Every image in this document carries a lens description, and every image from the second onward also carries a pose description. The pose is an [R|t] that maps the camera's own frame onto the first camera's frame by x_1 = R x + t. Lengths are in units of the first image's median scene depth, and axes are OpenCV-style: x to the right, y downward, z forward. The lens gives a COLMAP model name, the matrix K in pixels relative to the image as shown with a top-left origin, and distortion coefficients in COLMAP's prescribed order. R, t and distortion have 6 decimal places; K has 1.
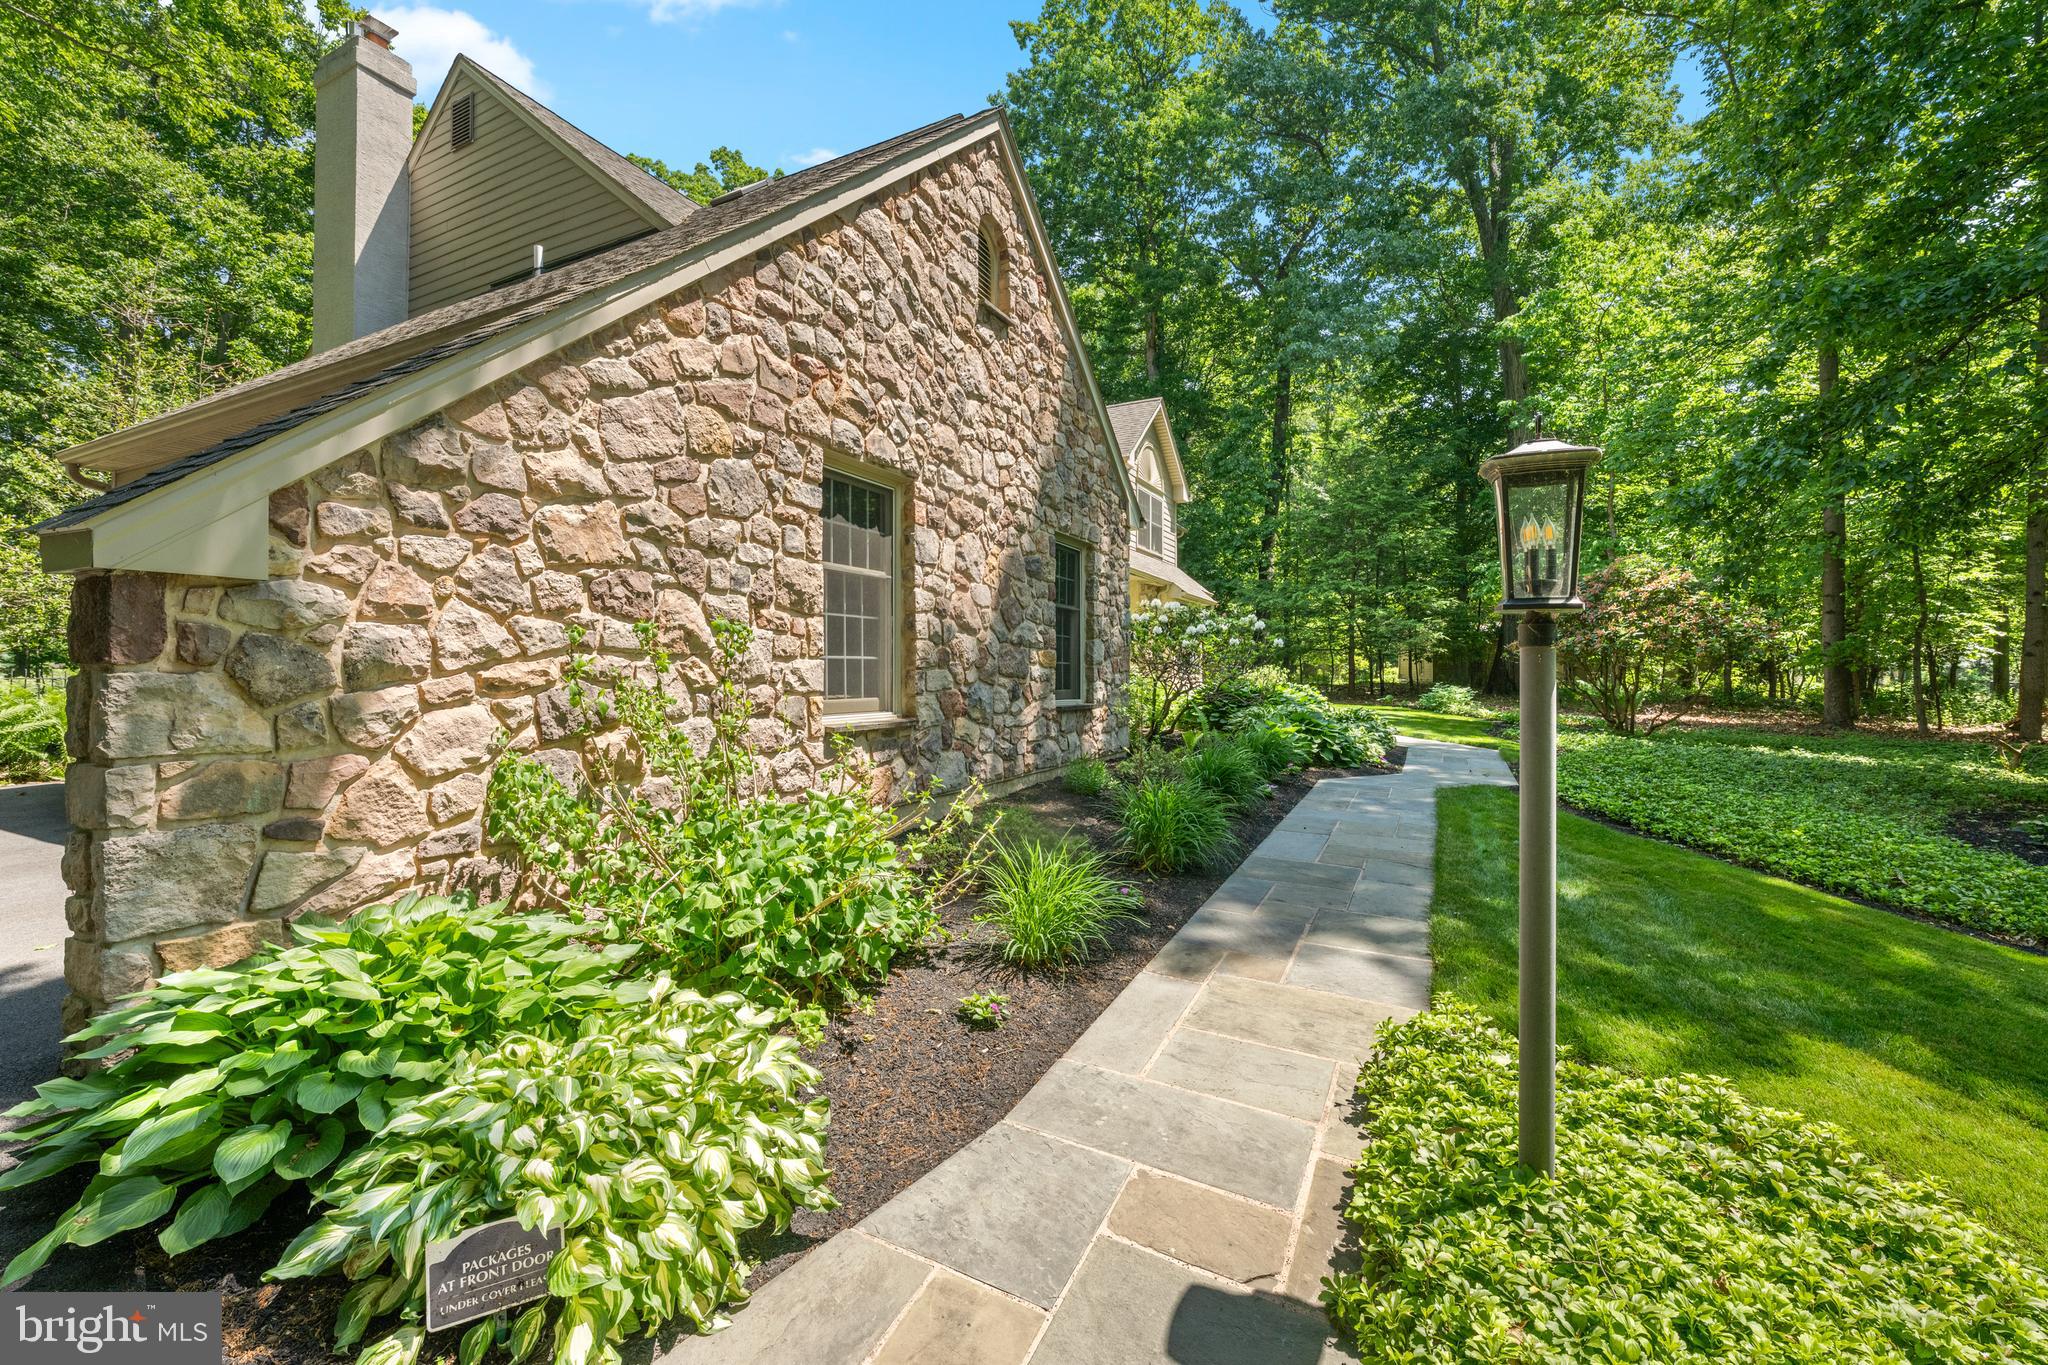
lens RADIAL K [[817.6, 0, 1027.0], [0, 817.6, 638.0], [0, 0, 1]] dist [-0.000391, 0.000132]
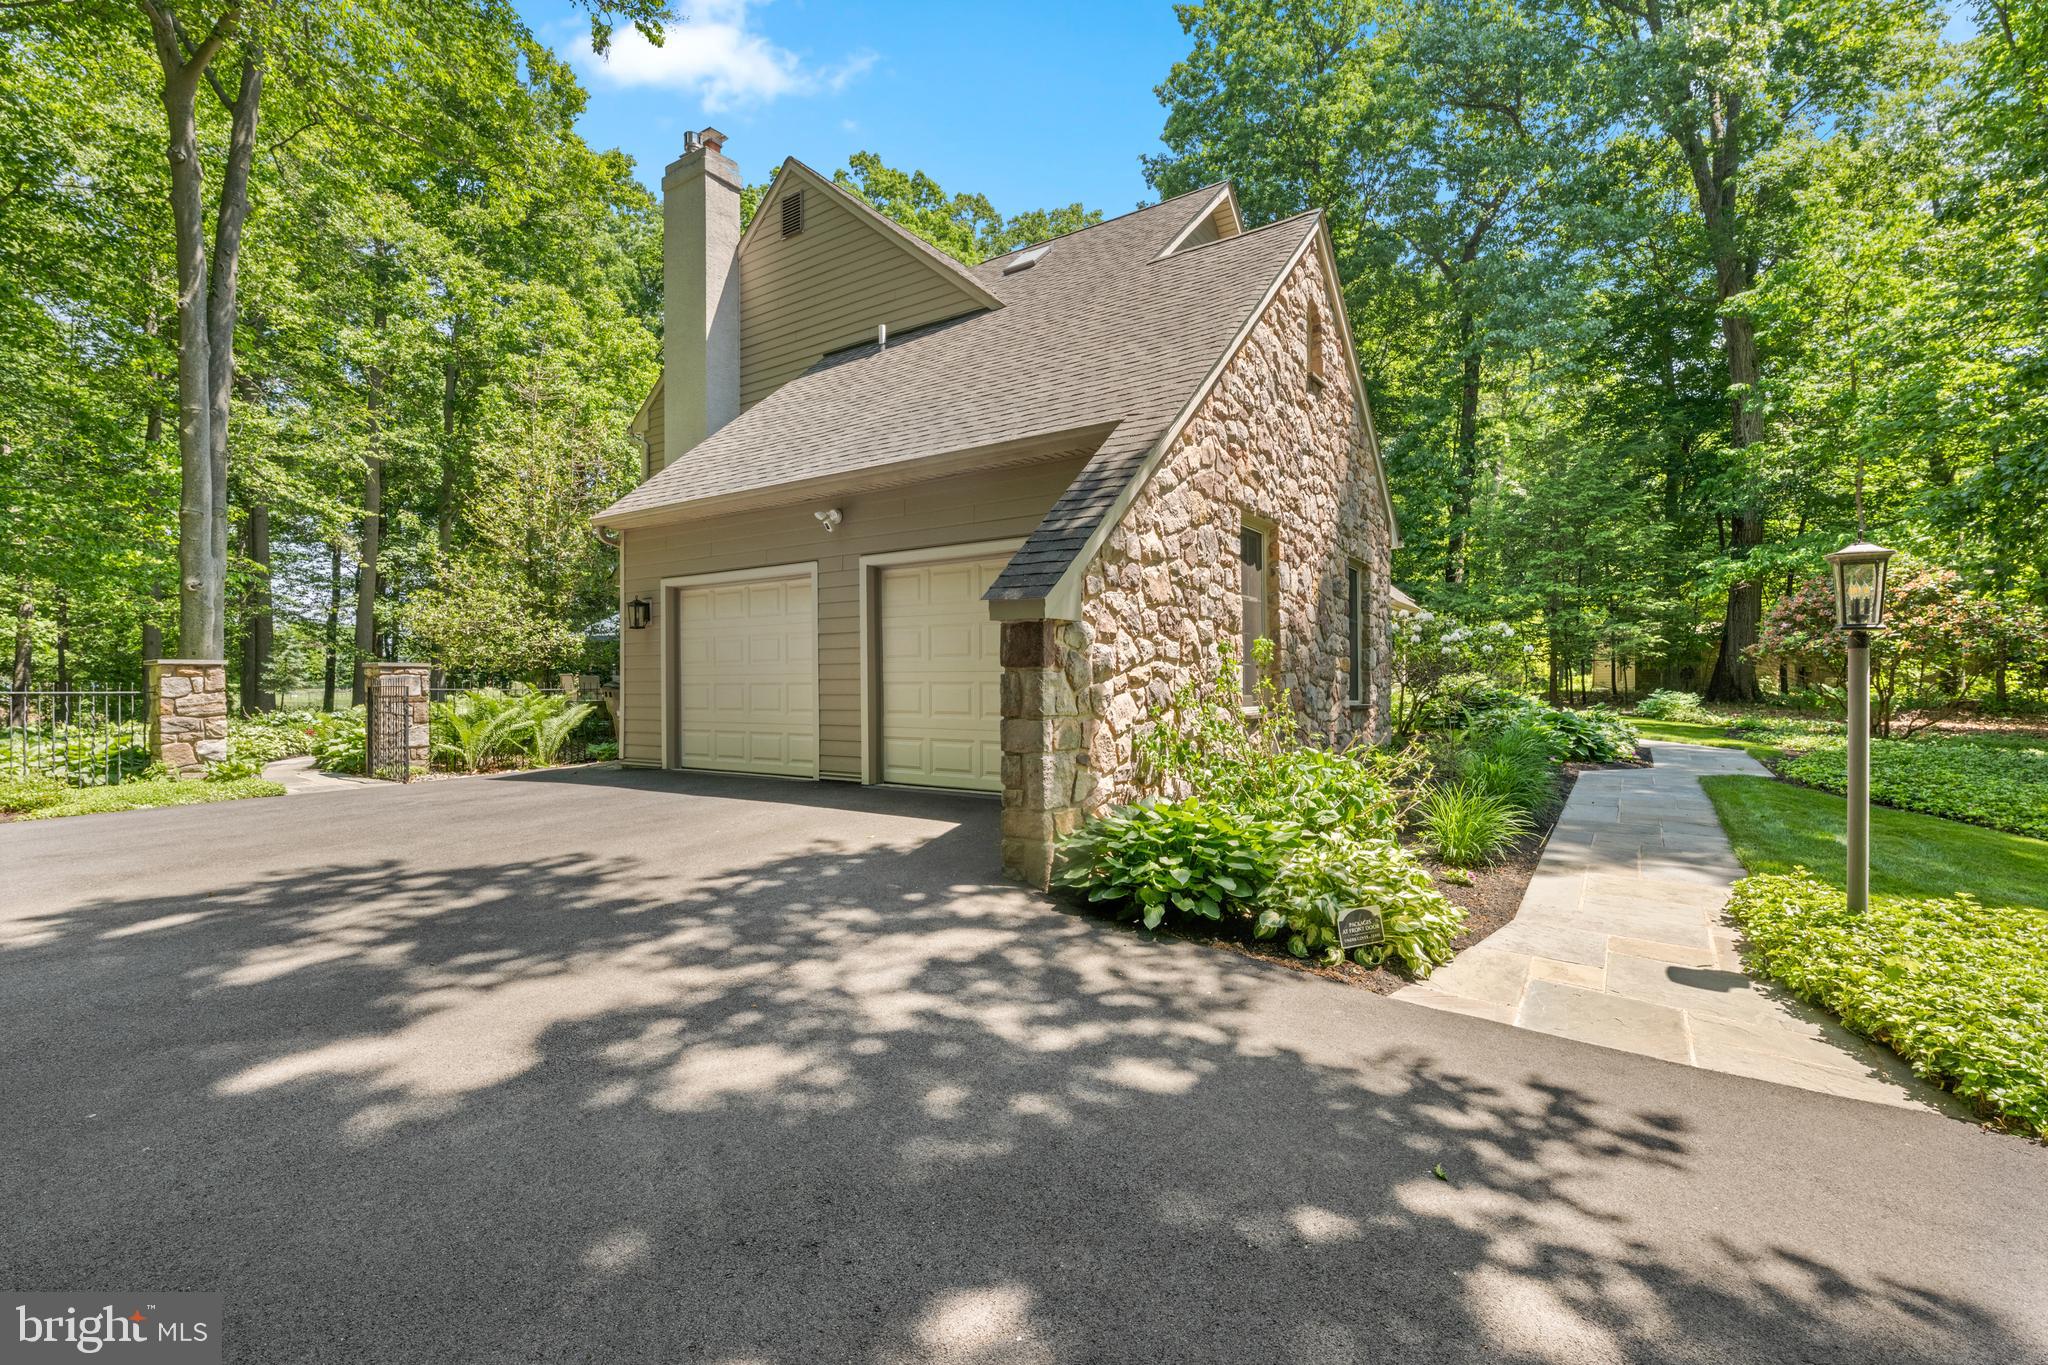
lens RADIAL K [[918.7, 0, 1015.3], [0, 918.7, 665.3], [0, 0, 1]] dist [0.000384, 0.000149]
pose [[0.993194, -0.011029, -0.115952, -0.206963], [0.013158, 0.999758, 0.017615, -0.002546], [0.115730, -0.019021, 0.993099, -0.261202]]
